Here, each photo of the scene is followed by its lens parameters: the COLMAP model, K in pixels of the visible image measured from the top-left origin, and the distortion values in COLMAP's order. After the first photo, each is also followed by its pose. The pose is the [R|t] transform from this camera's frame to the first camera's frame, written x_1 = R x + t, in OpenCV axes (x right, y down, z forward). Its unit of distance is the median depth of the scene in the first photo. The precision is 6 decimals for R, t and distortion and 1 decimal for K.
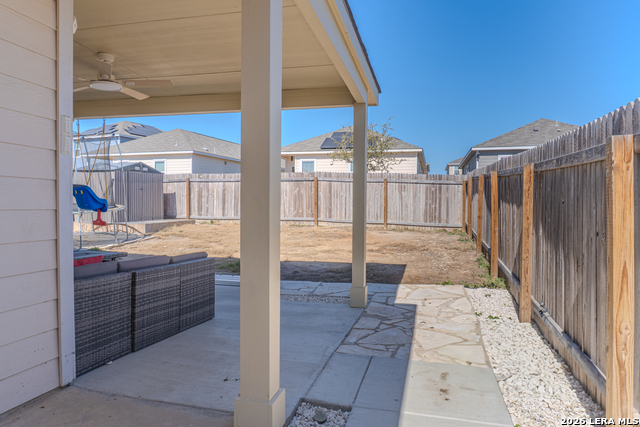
lens RADIAL K [[459.7, 0, 320.0], [0, 459.7, 213.5], [0, 0, 1]] dist [-0.004459, -0.002375]
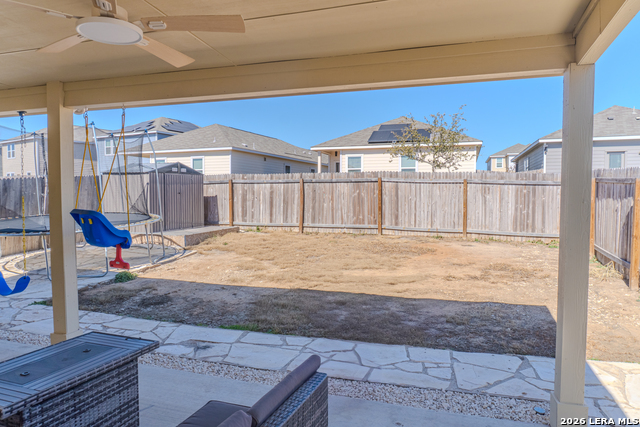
lens RADIAL K [[459.7, 0, 320.0], [0, 459.7, 213.5], [0, 0, 1]] dist [-0.004459, -0.002375]
pose [[0.997292, -0.003603, -0.073459, -0.055321], [0.004581, 0.999903, 0.013149, -0.023470], [0.073404, -0.013450, 0.997212, 0.140274]]
